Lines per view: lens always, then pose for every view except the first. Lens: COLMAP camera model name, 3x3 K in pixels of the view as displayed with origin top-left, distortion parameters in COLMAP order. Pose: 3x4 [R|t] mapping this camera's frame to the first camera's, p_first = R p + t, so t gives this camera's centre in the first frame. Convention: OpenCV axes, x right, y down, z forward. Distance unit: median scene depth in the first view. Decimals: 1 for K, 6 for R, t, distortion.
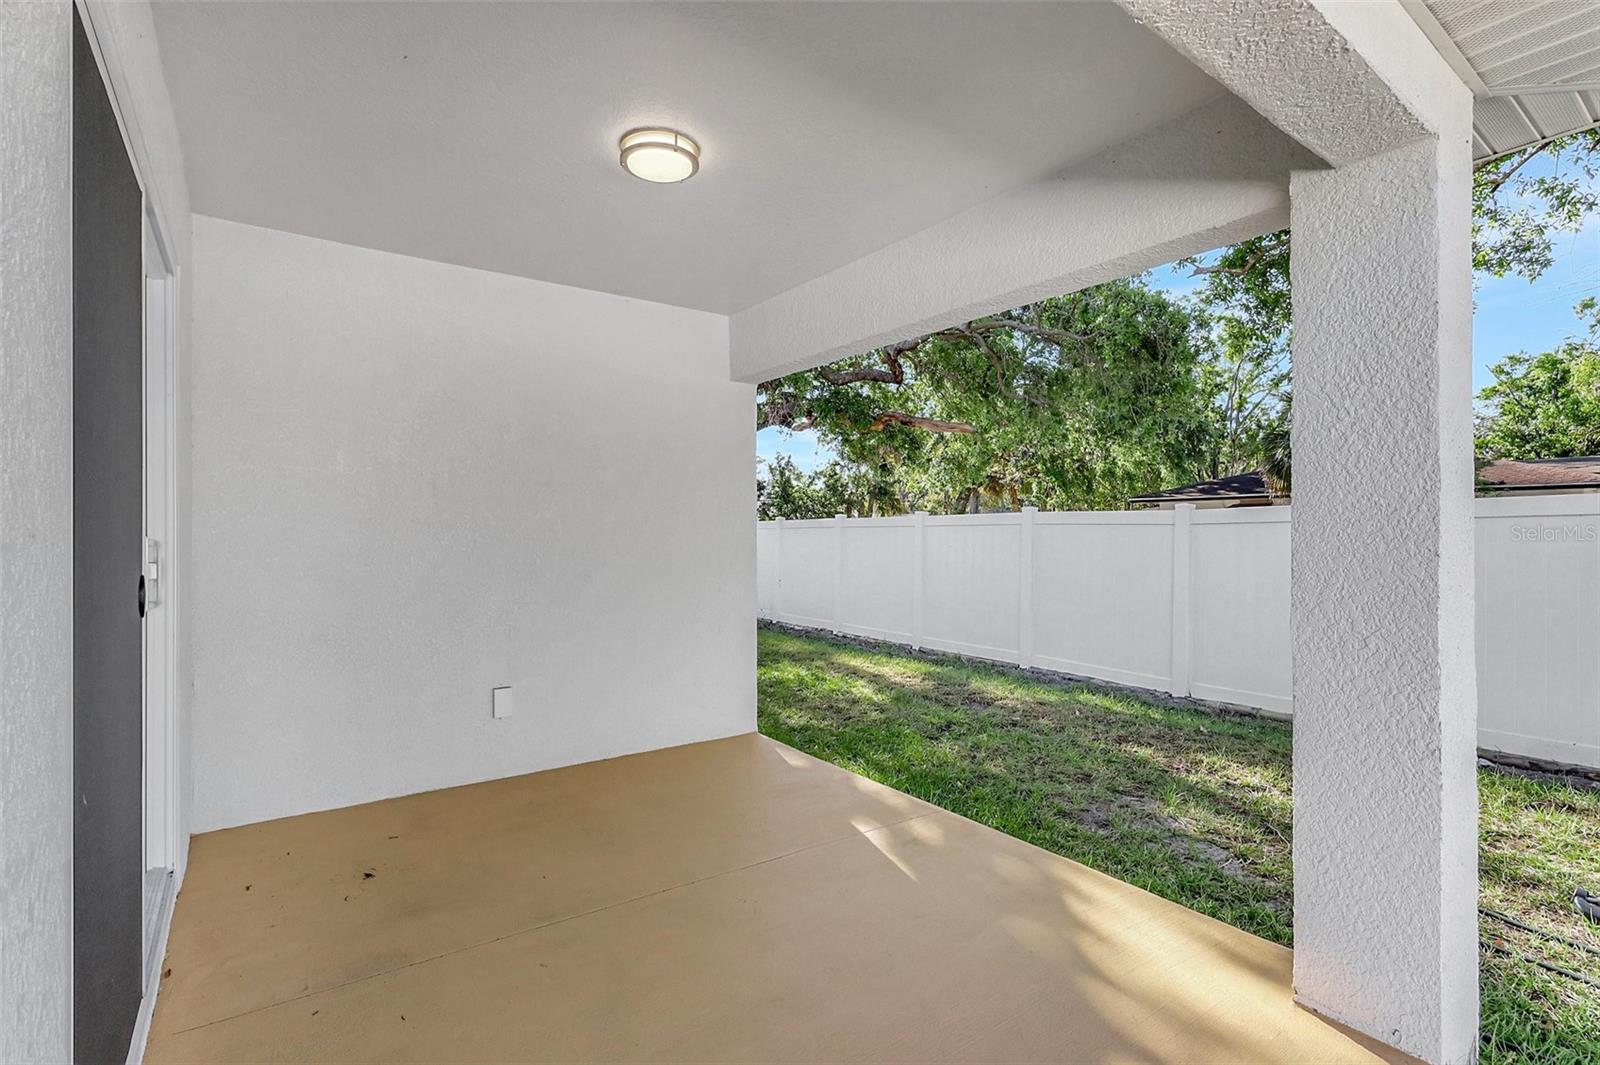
lens RADIAL K [[742.9, 0, 820.4], [0, 742.9, 530.5], [0, 0, 1]] dist [0.004551, -0.001759]
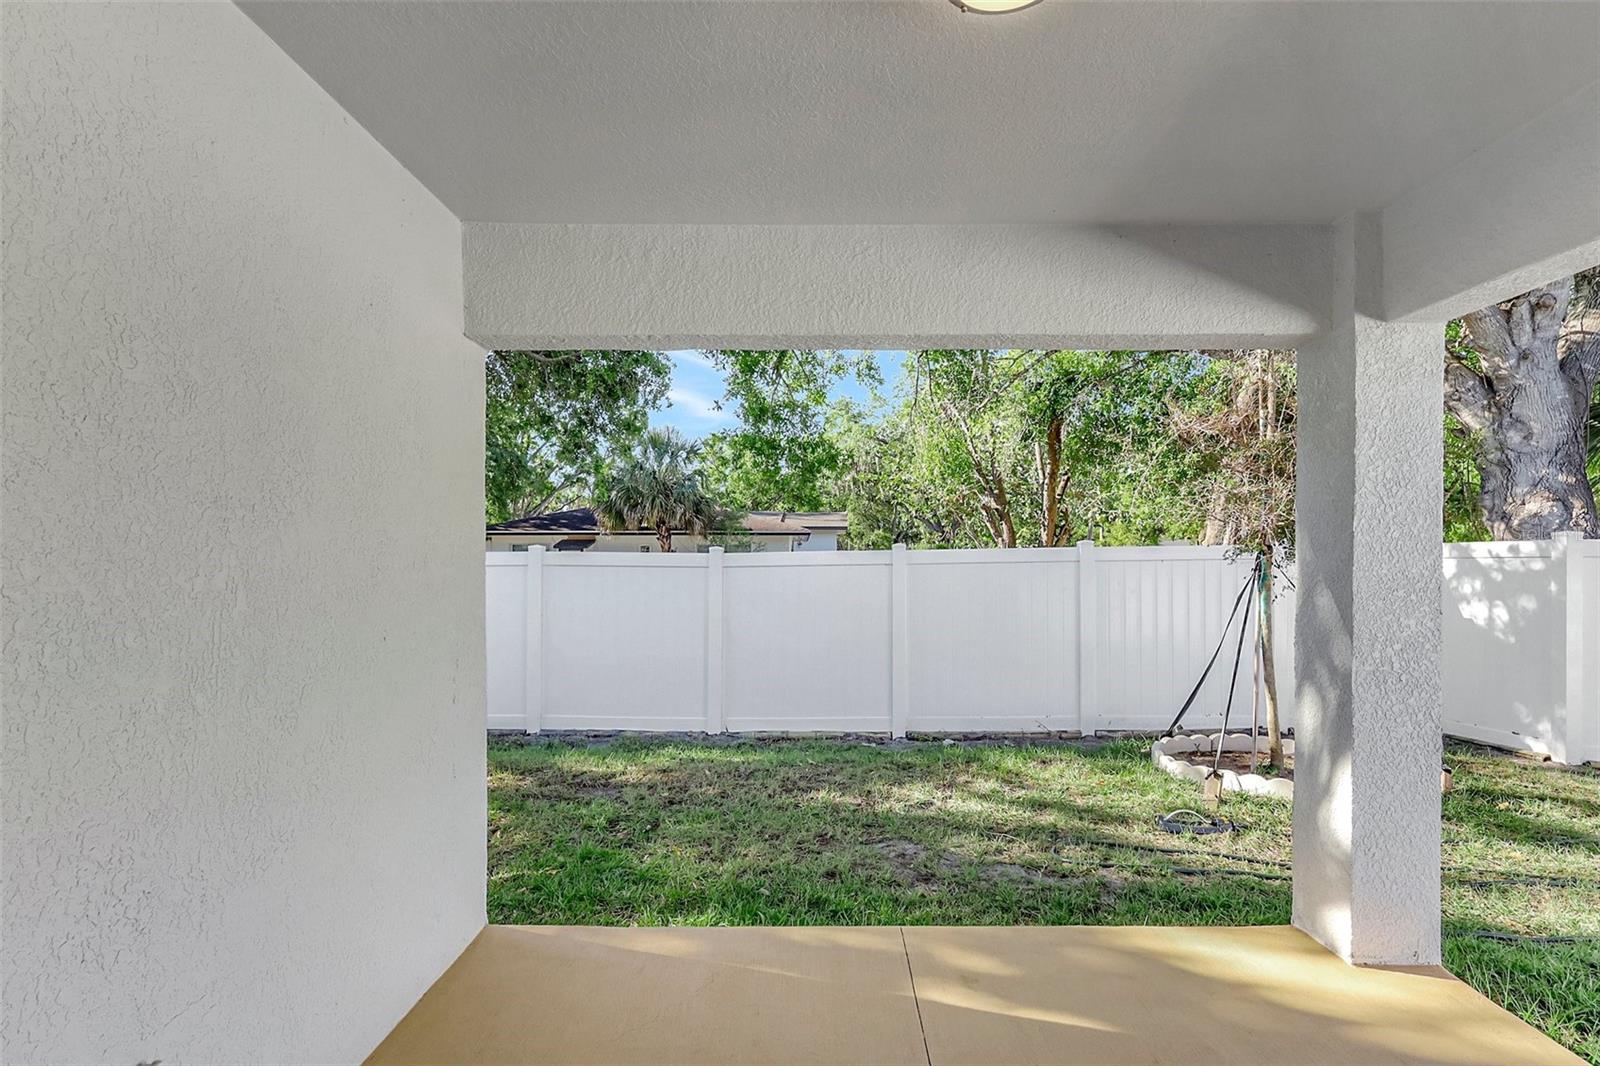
lens RADIAL K [[742.9, 0, 812.4], [0, 742.9, 564.1], [0, 0, 1]] dist [0.004551, -0.001759]
pose [[0.600183, -0.000923, 0.799862, -0.410740], [-0.002613, 0.999992, 0.003115, -0.024582], [-0.799858, -0.003960, 0.600176, 0.428455]]
